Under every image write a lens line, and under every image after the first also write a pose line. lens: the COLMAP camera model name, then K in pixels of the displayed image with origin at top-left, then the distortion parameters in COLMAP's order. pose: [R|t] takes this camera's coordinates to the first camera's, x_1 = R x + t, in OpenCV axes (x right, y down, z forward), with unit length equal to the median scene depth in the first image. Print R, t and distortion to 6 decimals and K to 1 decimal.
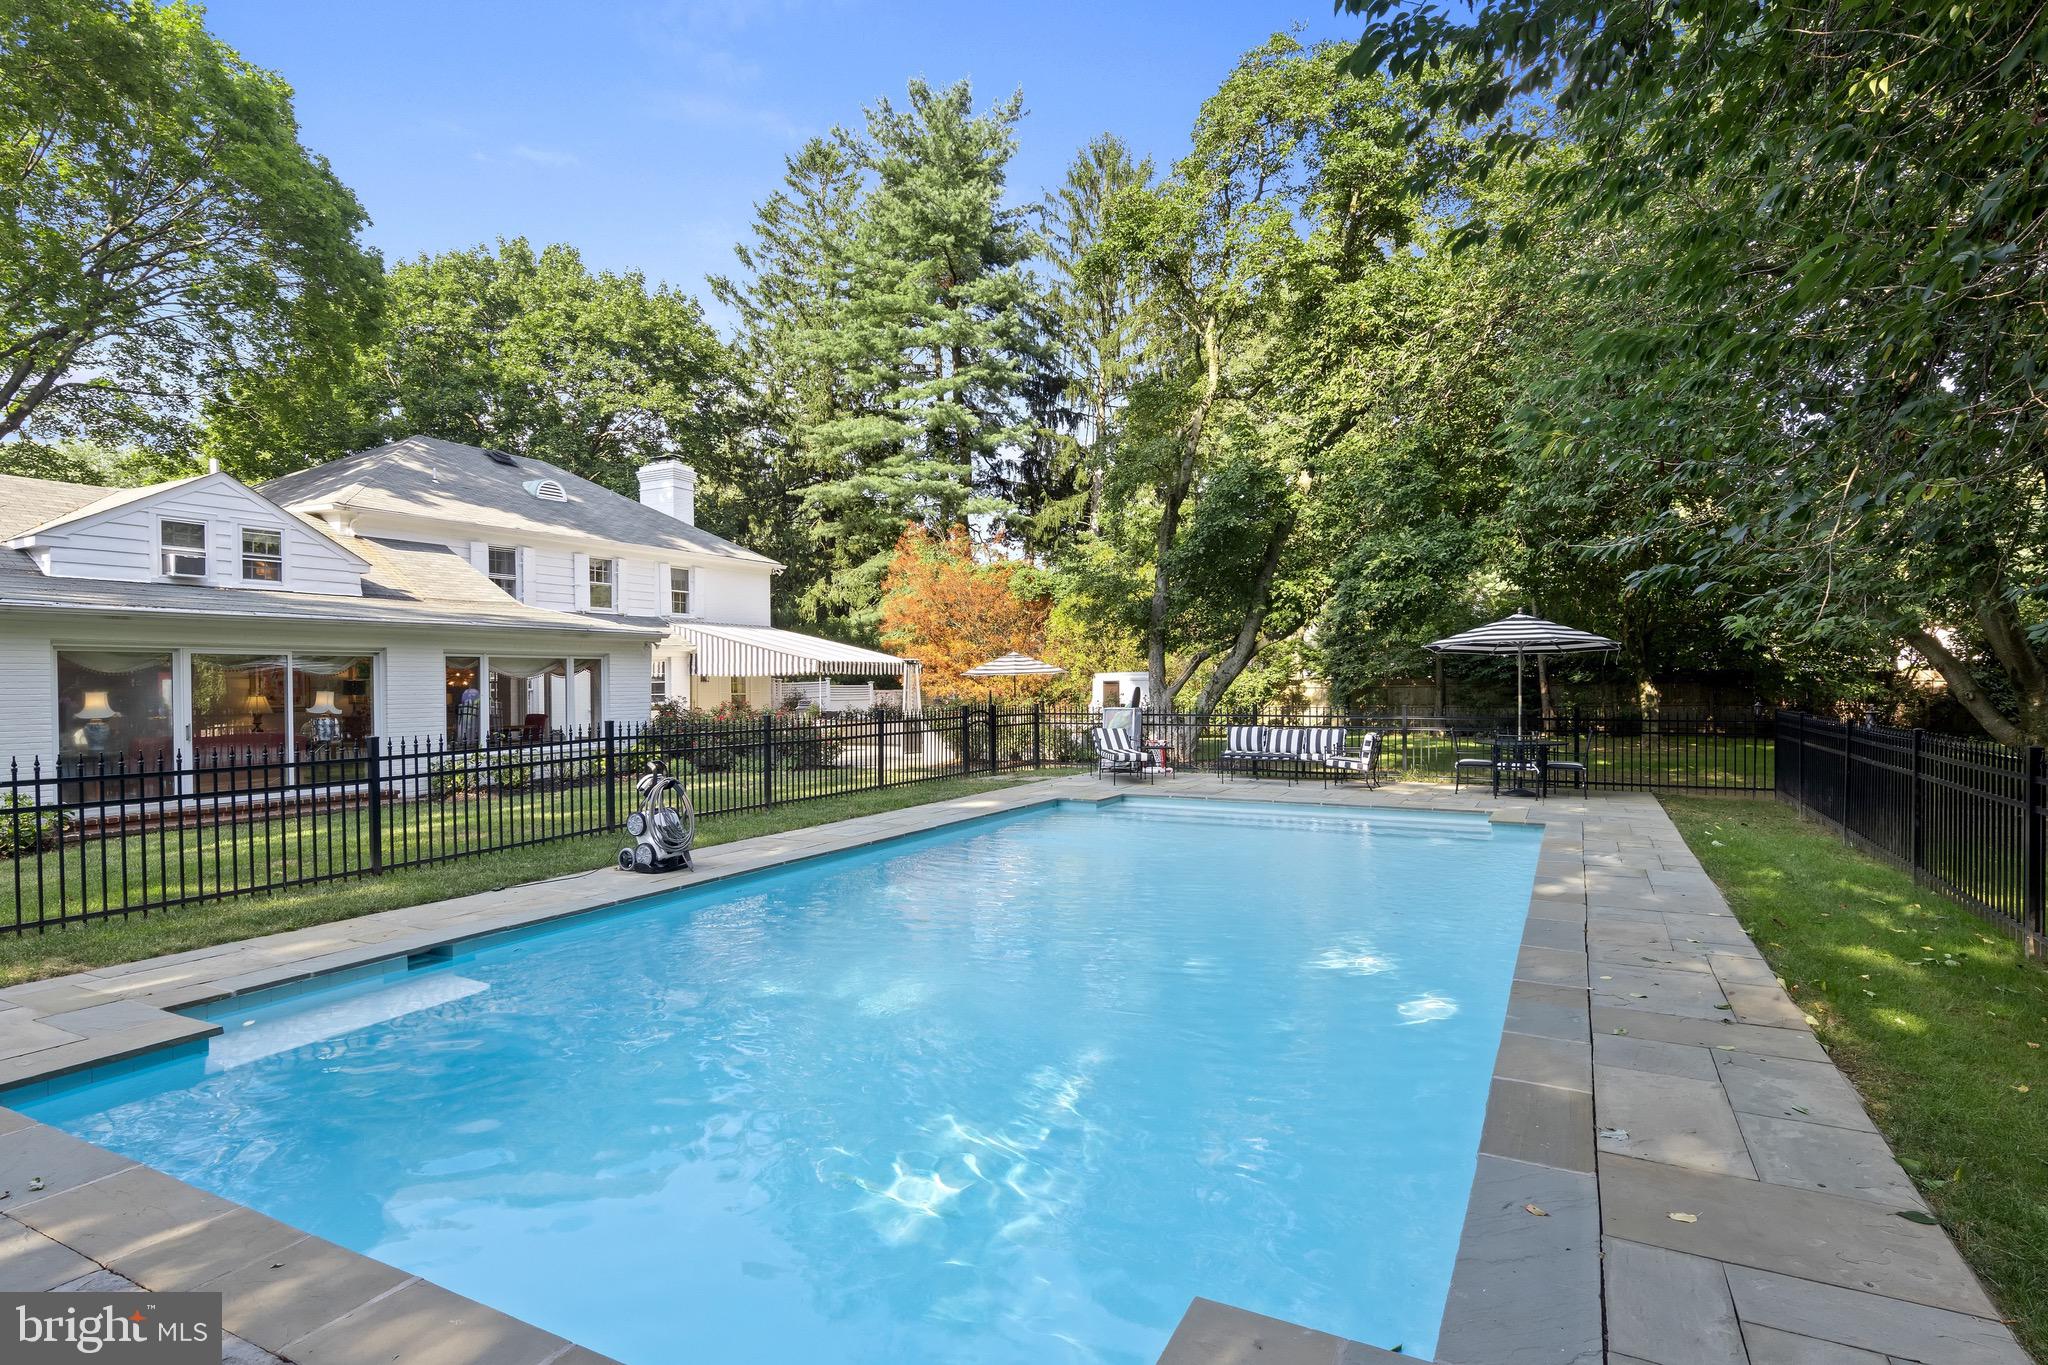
lens RADIAL K [[1043.3, 0, 1030.0], [0, 1043.3, 690.7], [0, 0, 1]] dist [0.014449, -0.005588]
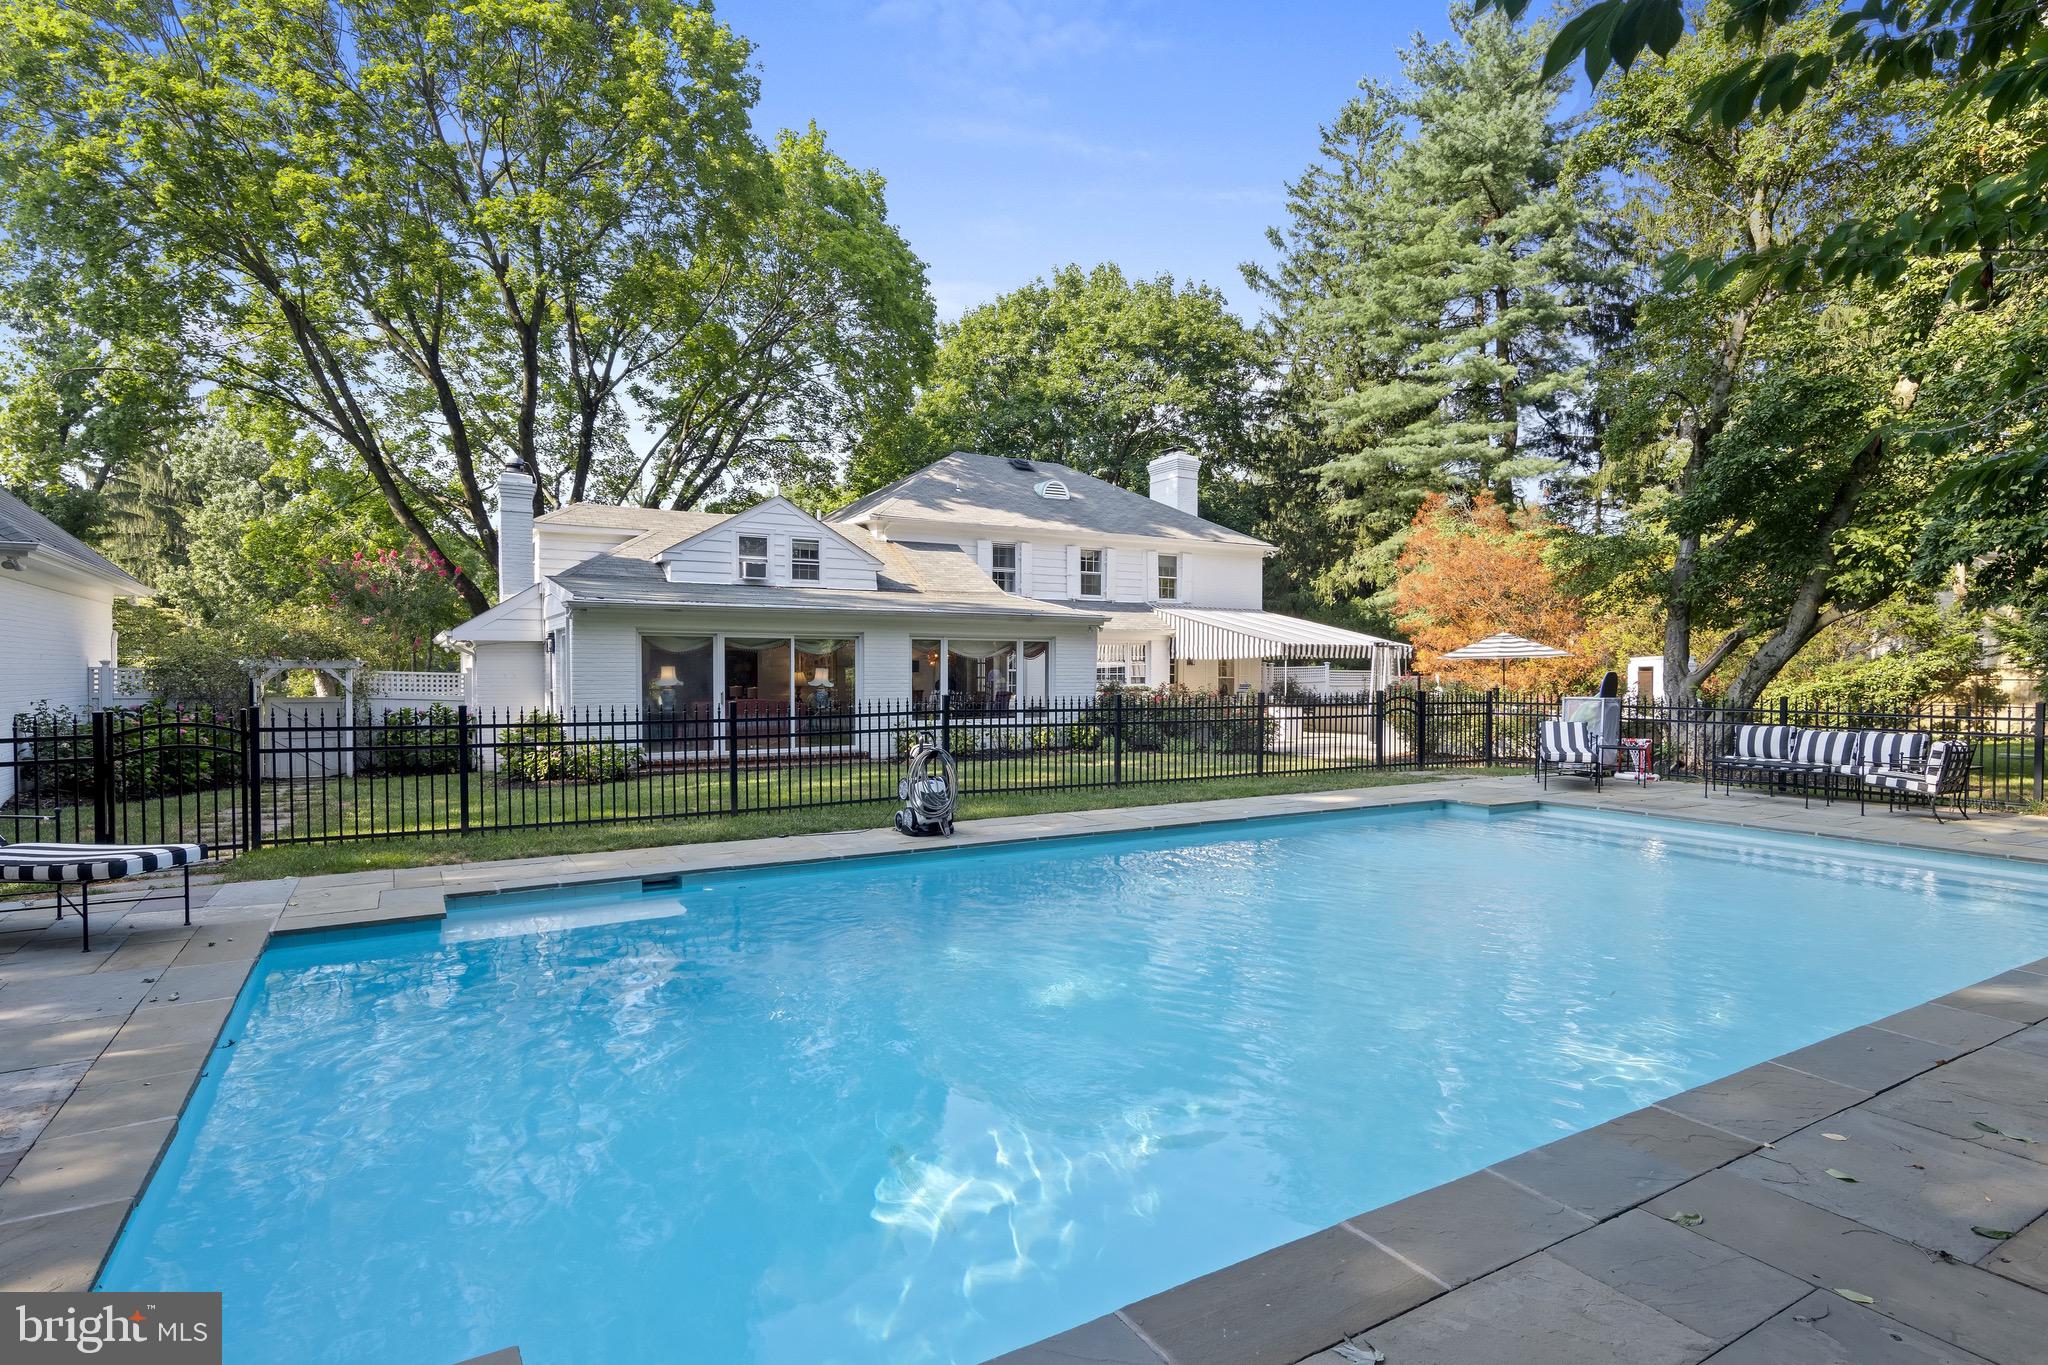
lens RADIAL K [[1043.3, 0, 1029.0], [0, 1043.3, 689.7], [0, 0, 1]] dist [0.014449, -0.005588]
pose [[0.851746, 0.018798, -0.523617, 0.083057], [-0.012683, 0.999803, 0.015263, 0.002004], [0.523801, -0.006359, 0.851817, 0.042382]]
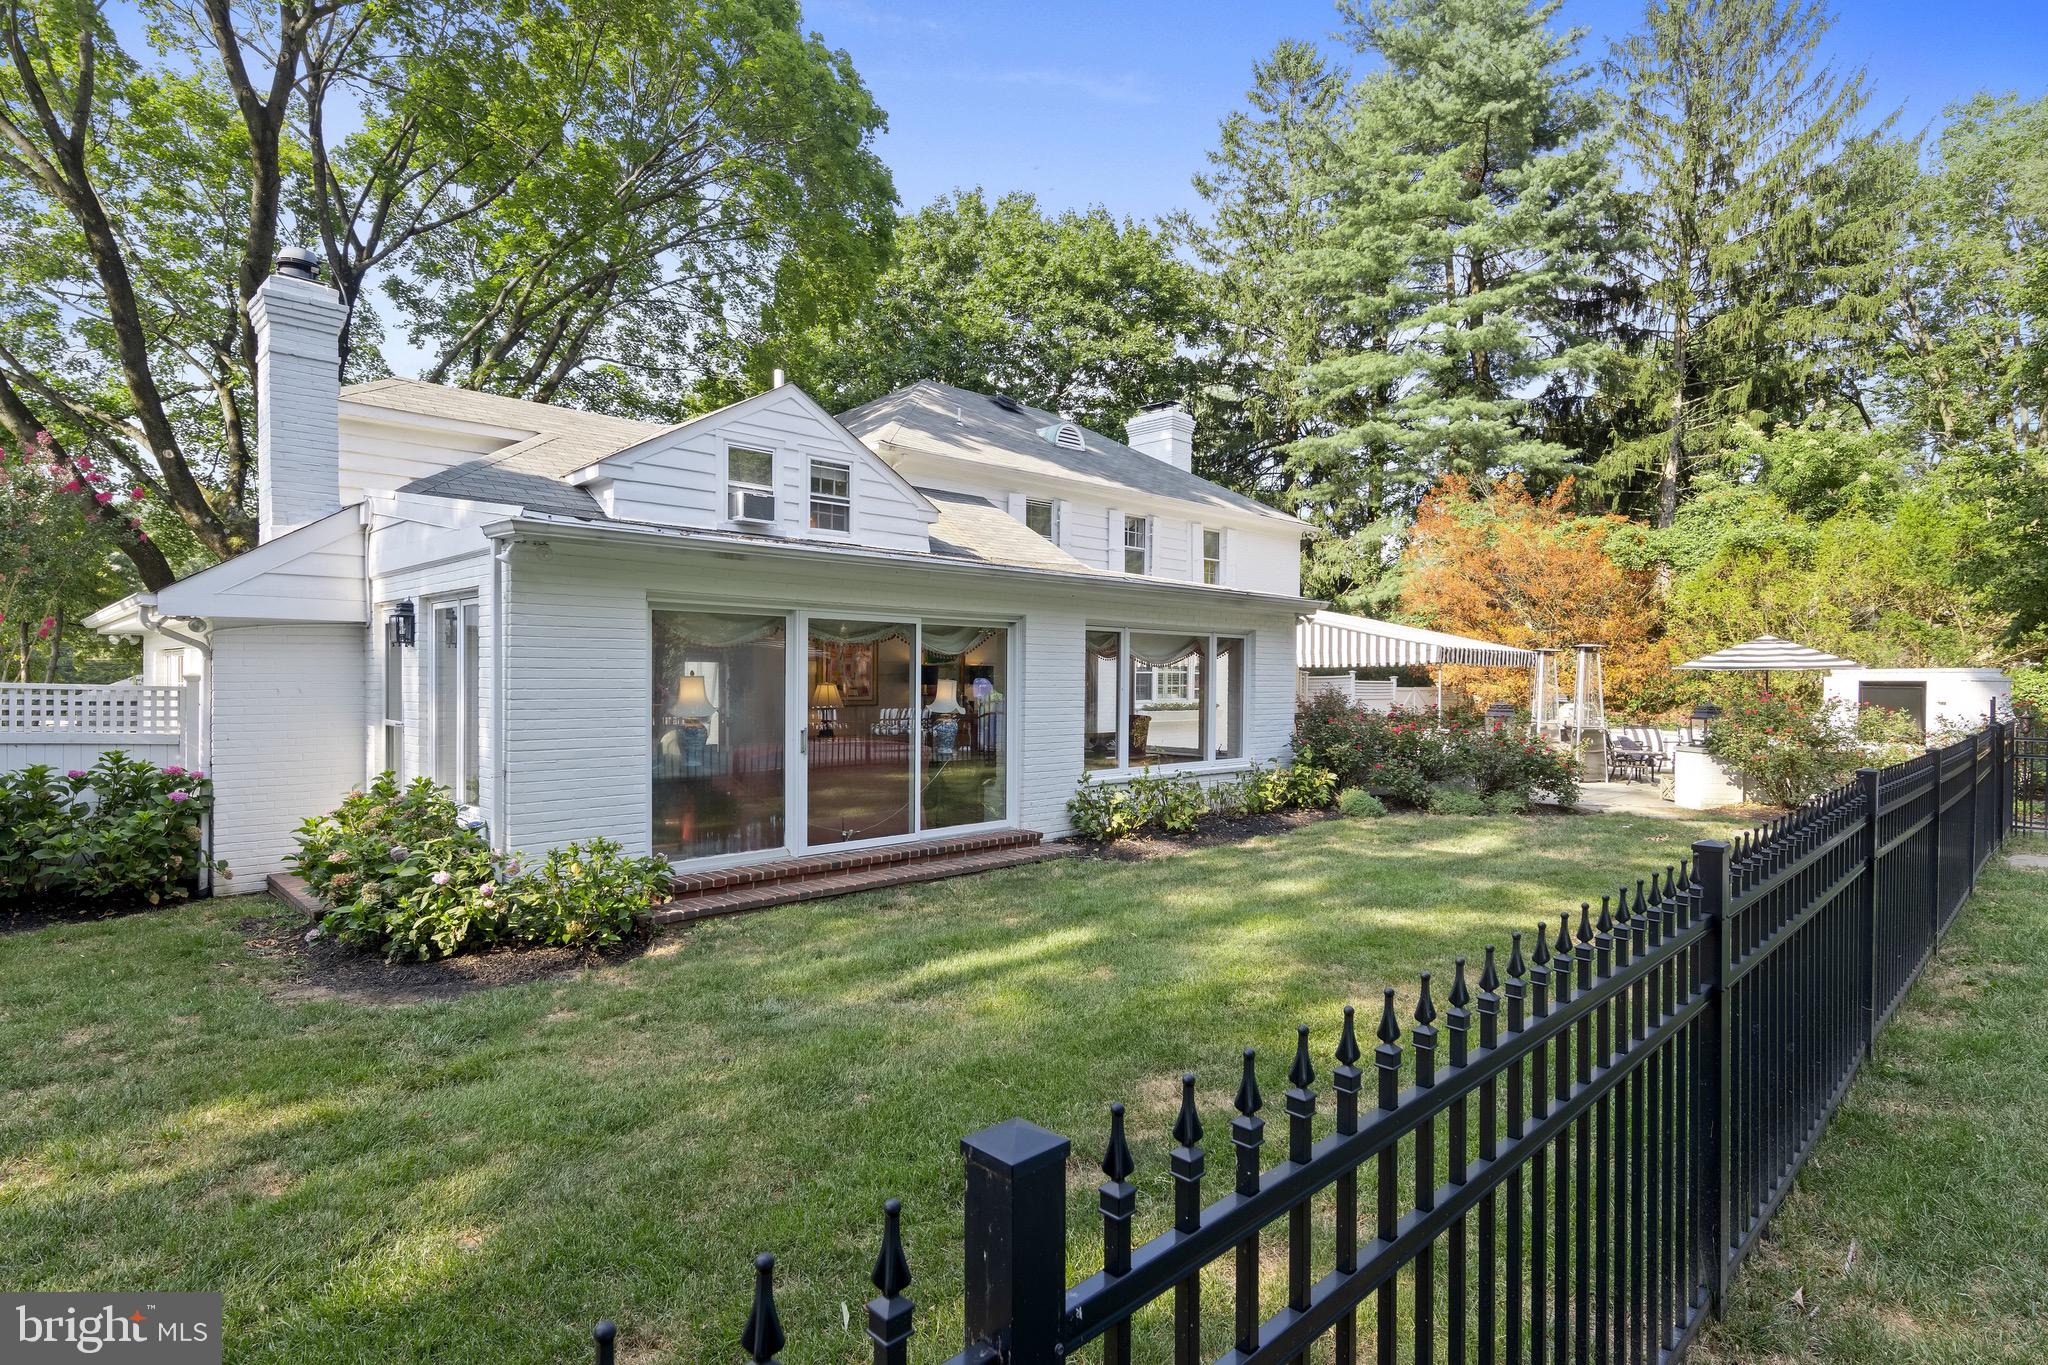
lens RADIAL K [[1043.3, 0, 1025.6], [0, 1043.3, 683.6], [0, 0, 1]] dist [0.014449, -0.005588]
pose [[0.951043, 0.017761, -0.308548, -0.201647], [-0.018232, 0.999833, 0.001357, 0.000695], [0.308520, 0.004335, 0.951208, 0.184377]]
